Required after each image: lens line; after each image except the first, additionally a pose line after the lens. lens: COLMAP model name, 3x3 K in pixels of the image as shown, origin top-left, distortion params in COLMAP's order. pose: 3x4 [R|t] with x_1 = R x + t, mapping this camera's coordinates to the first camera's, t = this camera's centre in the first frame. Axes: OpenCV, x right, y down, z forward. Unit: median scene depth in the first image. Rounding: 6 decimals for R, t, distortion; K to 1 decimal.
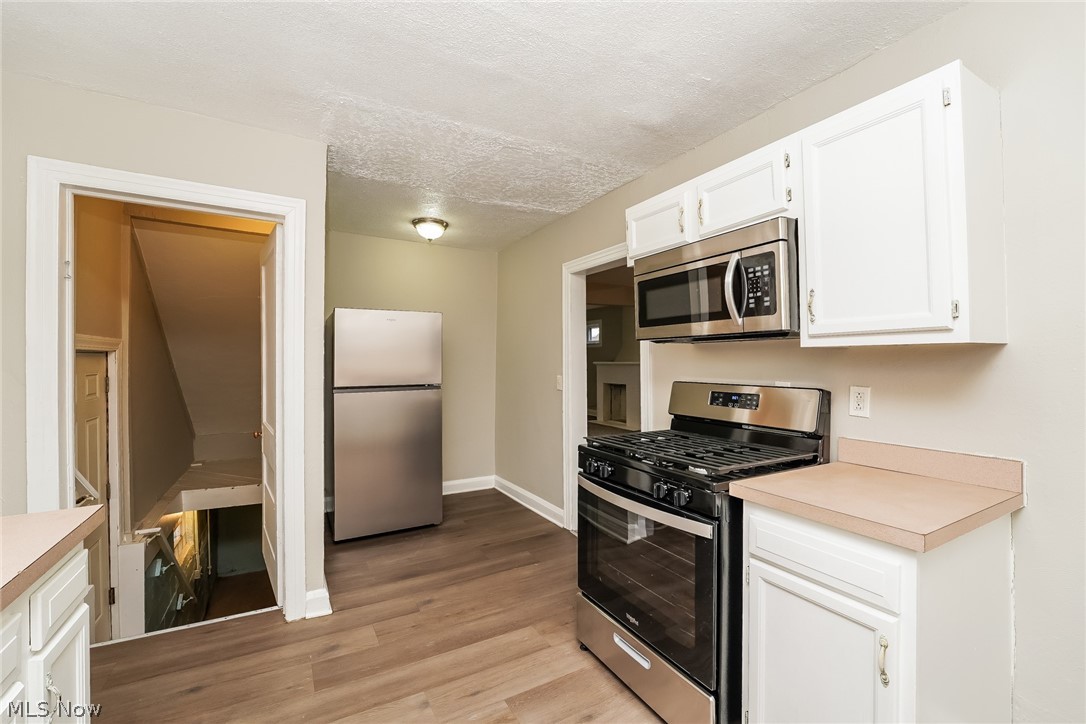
lens RADIAL K [[450.0, 0, 543.0], [0, 450.0, 362.0], [0, 0, 1]] dist [-0.000938, -0.000070]
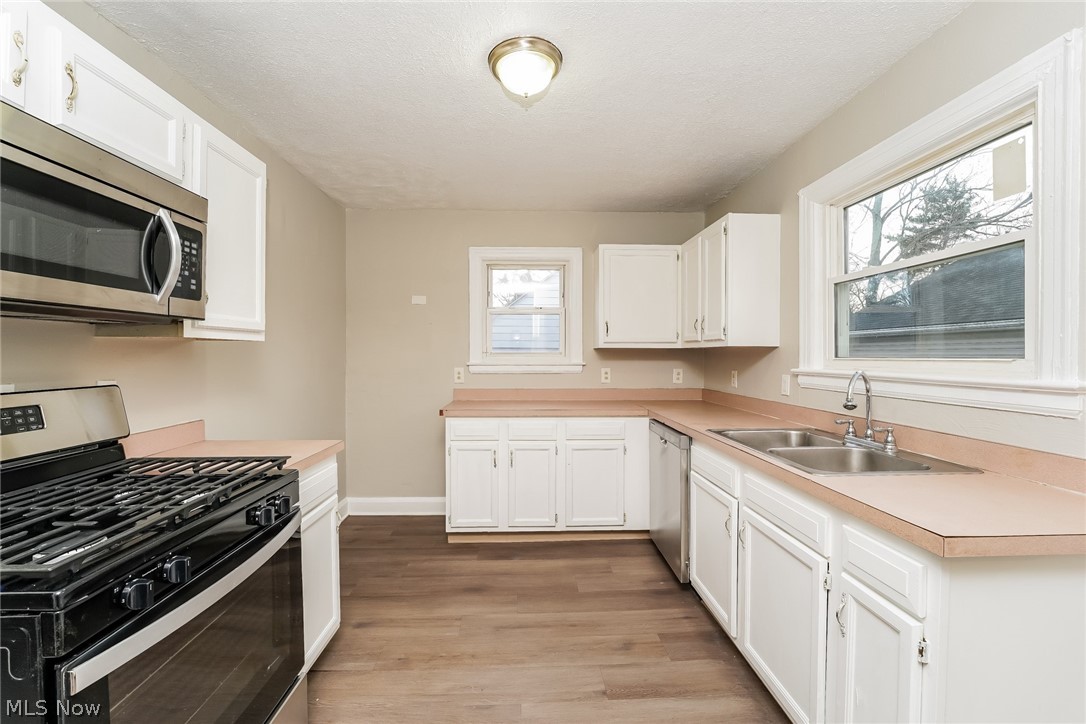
lens RADIAL K [[450.0, 0, 543.0], [0, 450.0, 362.0], [0, 0, 1]] dist [-0.000938, -0.000070]
pose [[-0.885076, -0.006981, 0.465394, -0.524121], [-0.002947, 0.999952, 0.009394, 0.007717], [-0.465437, 0.006942, -0.885054, 1.456843]]
